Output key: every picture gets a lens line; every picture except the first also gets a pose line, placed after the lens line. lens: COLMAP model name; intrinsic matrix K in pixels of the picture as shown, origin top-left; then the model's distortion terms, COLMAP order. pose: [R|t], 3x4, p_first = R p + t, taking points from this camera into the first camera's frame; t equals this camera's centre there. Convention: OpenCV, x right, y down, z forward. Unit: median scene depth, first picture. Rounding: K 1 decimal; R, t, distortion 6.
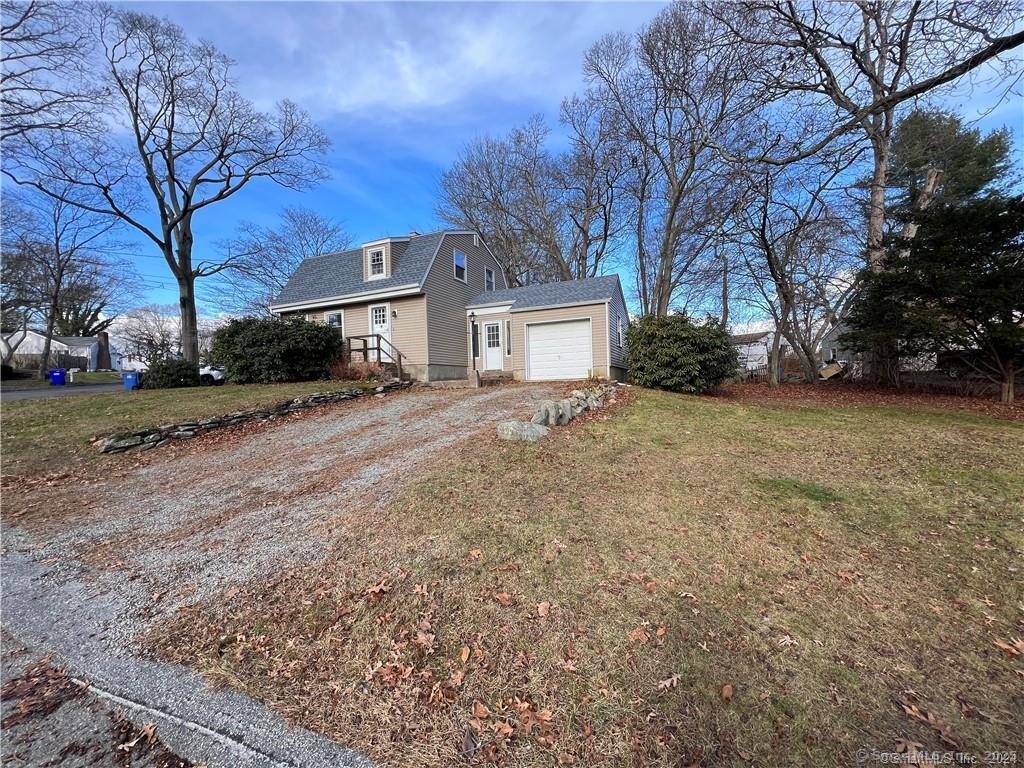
lens RADIAL K [[408.3, 0, 512.7], [0, 408.3, 381.6], [0, 0, 1]] dist [-0.002311, -0.000121]
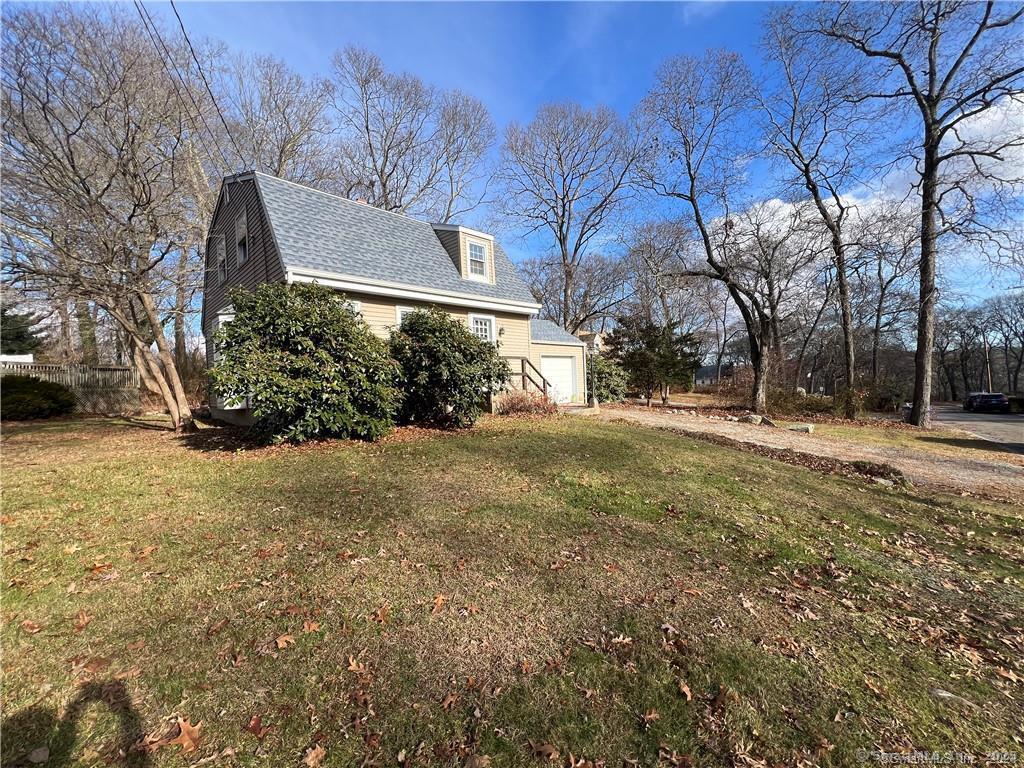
lens RADIAL K [[408.3, 0, 507.4], [0, 408.3, 384.4], [0, 0, 1]] dist [-0.002311, -0.000121]
pose [[0.368258, 0.008645, 0.929684, -1.024017], [0.018206, 0.999698, -0.016507, -0.044090], [-0.929545, 0.023005, 0.367989, 0.674232]]
